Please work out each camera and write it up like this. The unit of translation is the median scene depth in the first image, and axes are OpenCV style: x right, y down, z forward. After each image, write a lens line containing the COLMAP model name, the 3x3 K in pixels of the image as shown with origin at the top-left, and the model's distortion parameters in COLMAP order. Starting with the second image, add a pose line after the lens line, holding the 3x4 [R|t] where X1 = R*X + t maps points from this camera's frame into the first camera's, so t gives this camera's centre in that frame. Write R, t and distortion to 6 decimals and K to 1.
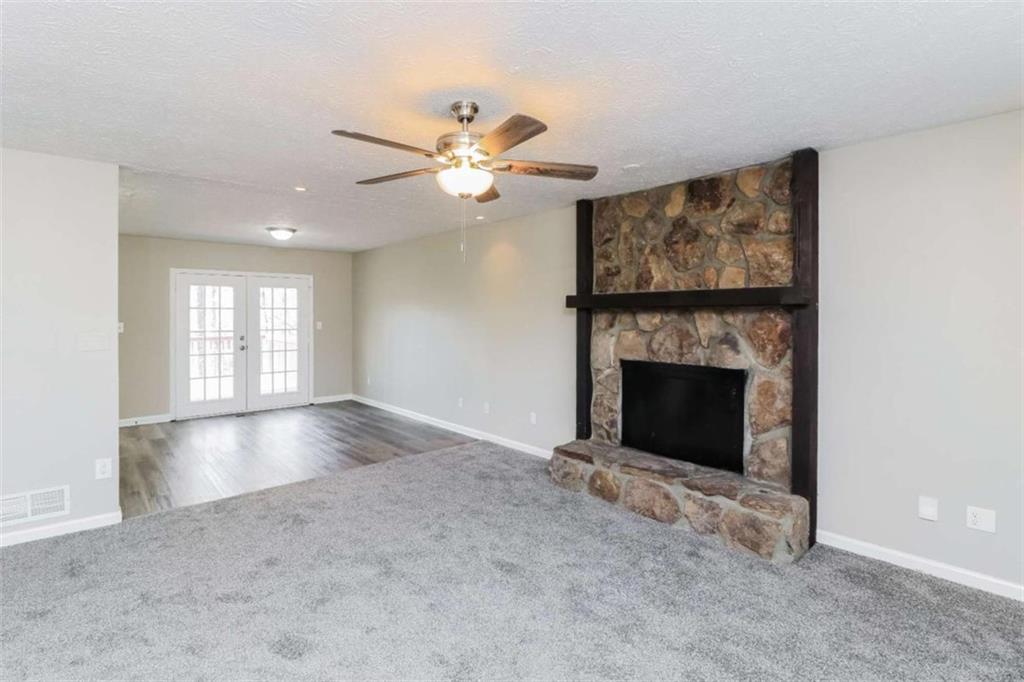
lens RADIAL K [[473.9, 0, 474.9], [0, 473.9, 320.5], [0, 0, 1]] dist [-0.013319, -0.002321]
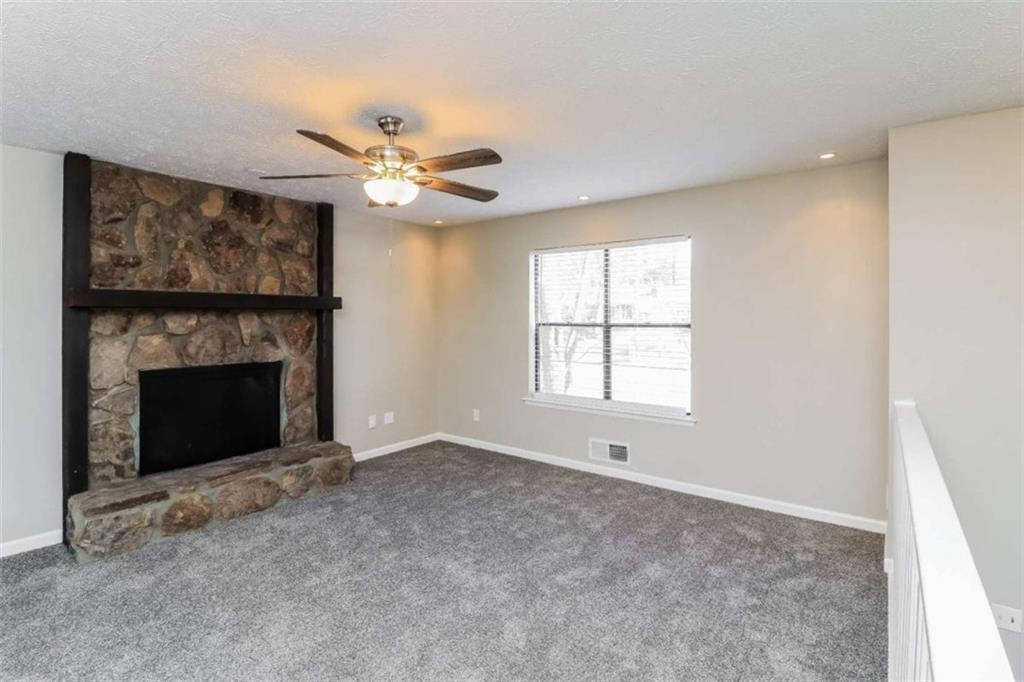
lens RADIAL K [[473.9, 0, 523.0], [0, 473.9, 319.3], [0, 0, 1]] dist [-0.013319, -0.002321]
pose [[-0.222282, -0.005456, 0.974967, -0.690531], [0.010256, 0.999916, 0.007934, -0.007163], [-0.974929, 0.011763, -0.222207, 0.586496]]
